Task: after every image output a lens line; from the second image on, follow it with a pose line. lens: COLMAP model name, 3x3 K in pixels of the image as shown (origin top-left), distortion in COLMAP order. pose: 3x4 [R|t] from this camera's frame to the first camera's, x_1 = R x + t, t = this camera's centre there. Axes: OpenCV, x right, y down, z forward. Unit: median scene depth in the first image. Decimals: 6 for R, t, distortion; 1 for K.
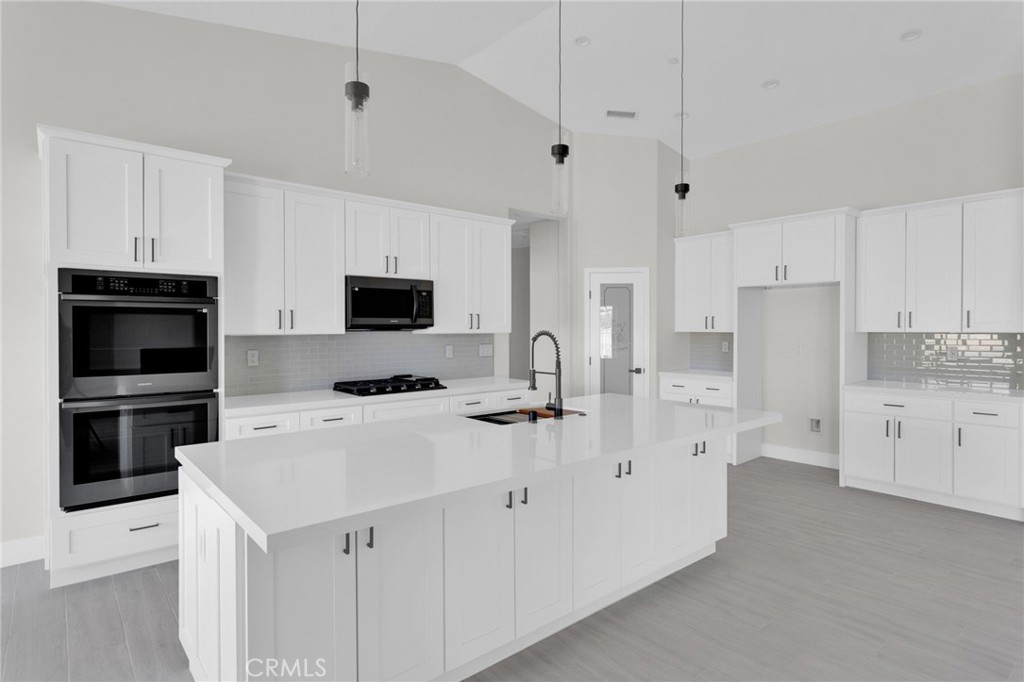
lens RADIAL K [[490.0, 0, 514.6], [0, 490.0, 336.1], [0, 0, 1]] dist [0.000211, 0.000155]
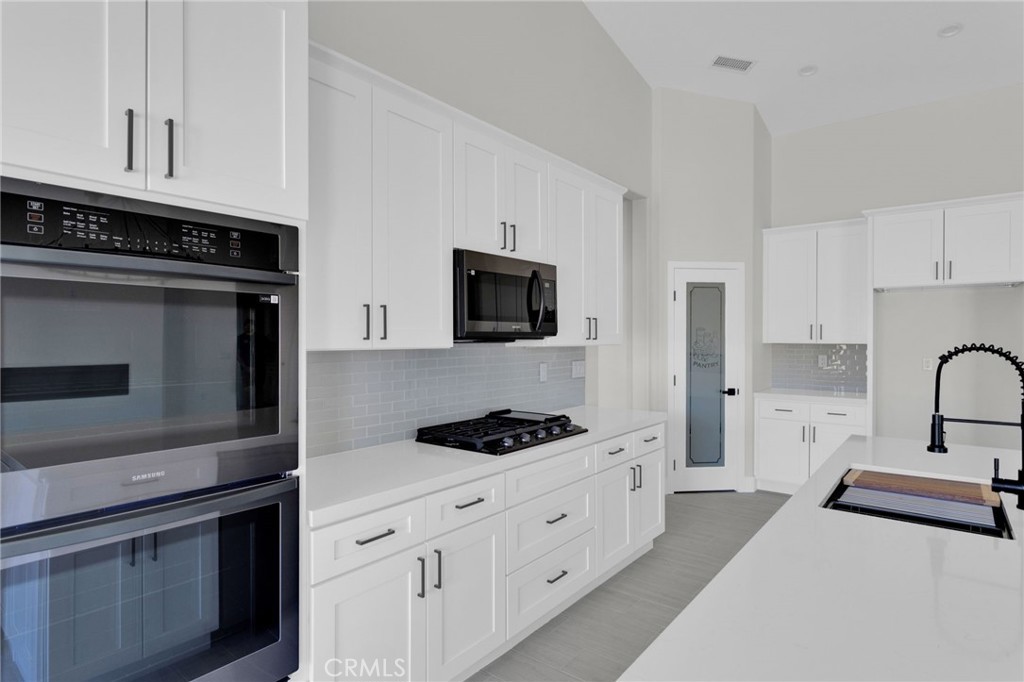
lens RADIAL K [[510.1, 0, 512.0], [0, 510.1, 341.0], [0, 0, 1]] dist [0.003557, 0.000694]
pose [[0.983304, 0.000932, 0.181970, -0.359710], [0.000915, 0.999949, -0.010067, -0.005790], [-0.181970, 0.010065, 0.983253, 0.354176]]
